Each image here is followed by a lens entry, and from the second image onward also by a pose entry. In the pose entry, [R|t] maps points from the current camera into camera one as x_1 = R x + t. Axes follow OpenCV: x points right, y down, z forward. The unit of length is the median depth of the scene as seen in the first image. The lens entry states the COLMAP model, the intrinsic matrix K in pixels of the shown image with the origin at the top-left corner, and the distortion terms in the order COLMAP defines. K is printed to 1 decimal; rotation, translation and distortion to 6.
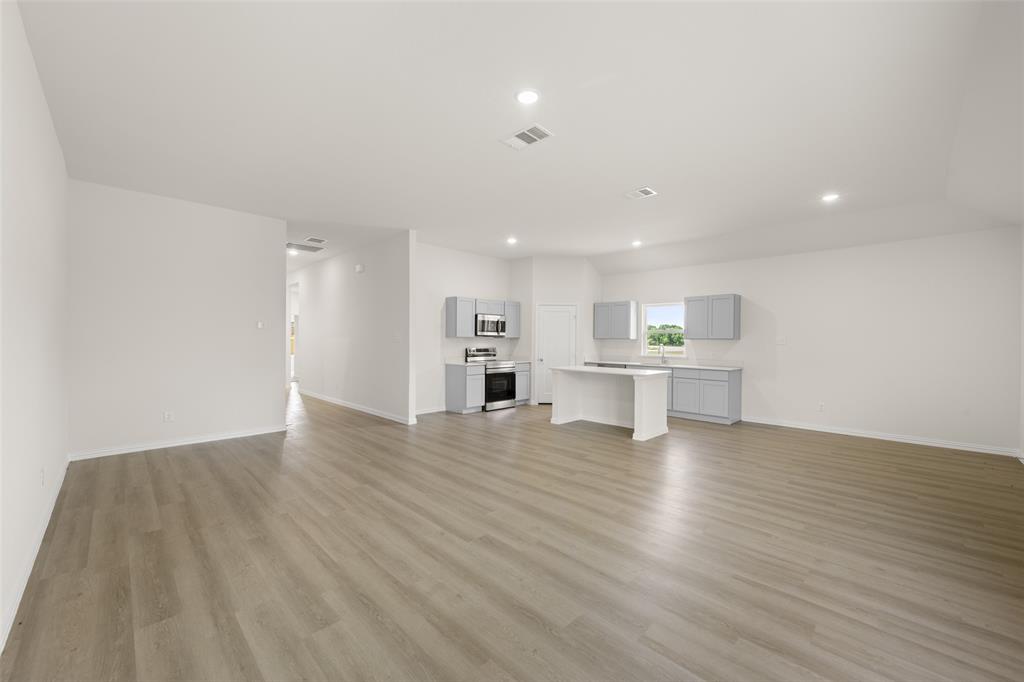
lens RADIAL K [[399.4, 0, 514.6], [0, 399.4, 339.9], [0, 0, 1]] dist [-0.000804, 0.000369]
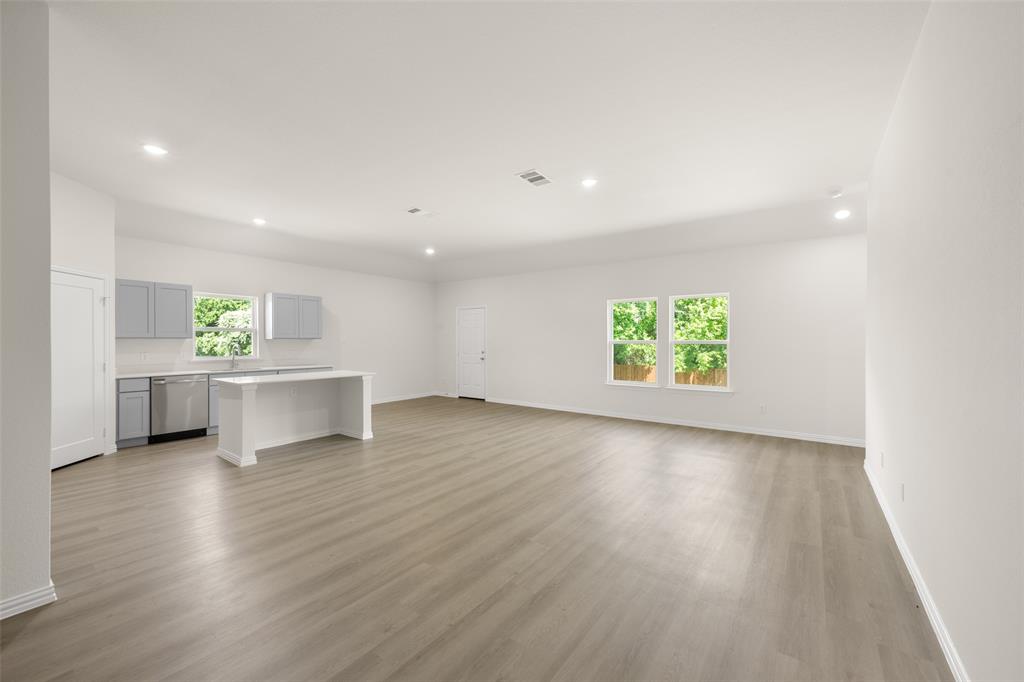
lens RADIAL K [[399.4, 0, 513.7], [0, 399.4, 341.2], [0, 0, 1]] dist [-0.000804, 0.000369]
pose [[-0.142623, -0.009469, 0.989732, -0.543561], [0.000264, 0.999954, 0.009605, -0.004545], [-0.989777, 0.001631, -0.142614, 0.566115]]
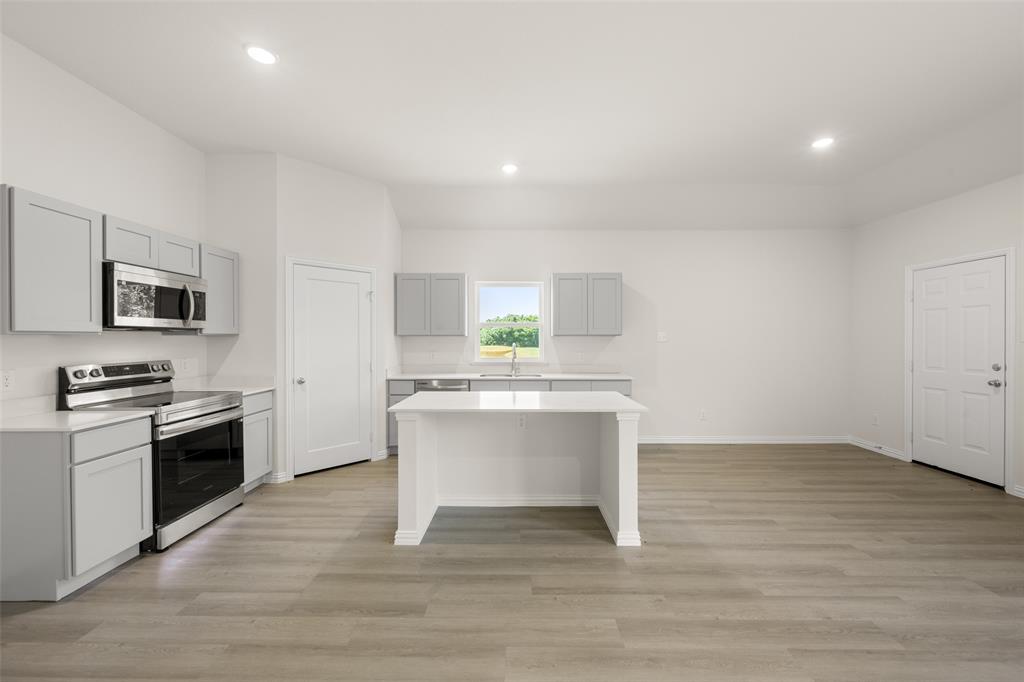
lens RADIAL K [[399.4, 0, 513.7], [0, 399.4, 341.5], [0, 0, 1]] dist [-0.000804, 0.000369]
pose [[0.715600, -0.013877, 0.698372, -0.089265], [0.006870, 0.999894, 0.012828, -0.001138], [-0.698476, -0.004382, 0.715620, 0.548794]]
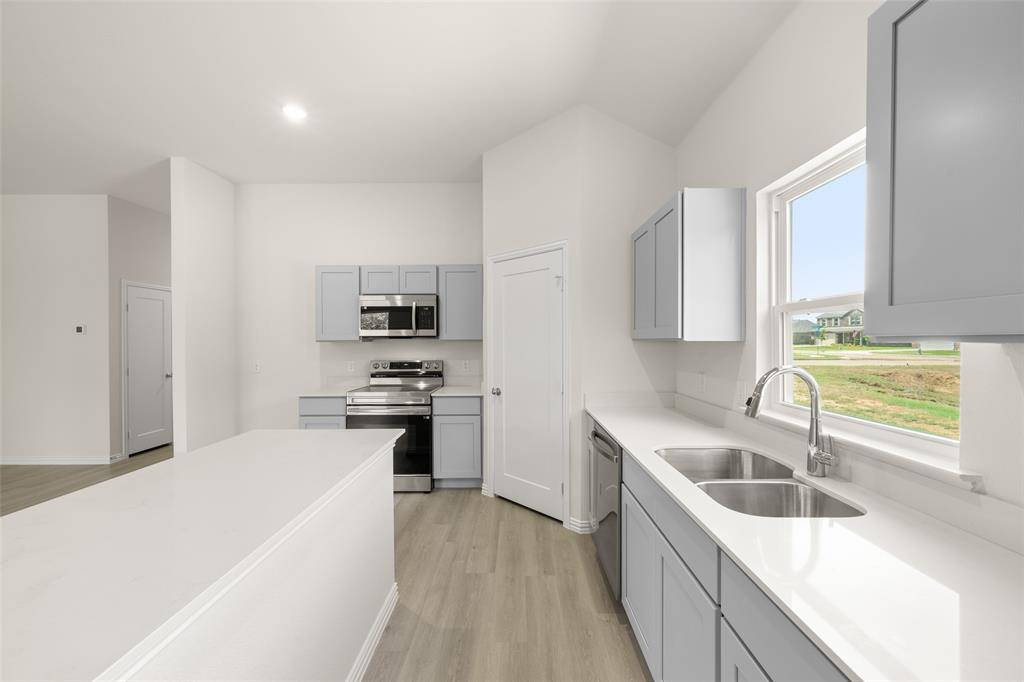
lens RADIAL K [[399.4, 0, 514.7], [0, 399.4, 339.9], [0, 0, 1]] dist [-0.000804, 0.000369]
pose [[0.703113, -0.011686, -0.710982, 0.420243], [0.010461, 0.999927, -0.006090, -0.002347], [0.711001, -0.003156, 0.703184, 0.800958]]
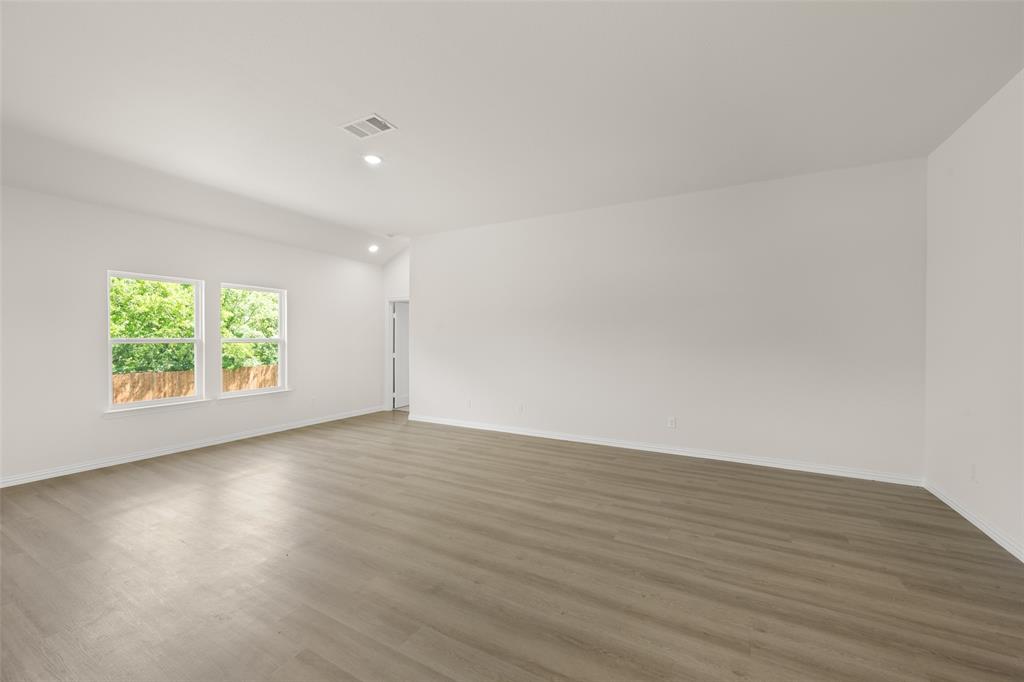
lens RADIAL K [[399.4, 0, 519.2], [0, 399.4, 337.6], [0, 0, 1]] dist [-0.000804, 0.000369]
pose [[-0.956425, -0.014191, -0.291634, -0.018647], [-0.012398, 0.999891, -0.007996, 0.000119], [0.291715, -0.004032, -0.956497, 0.916930]]
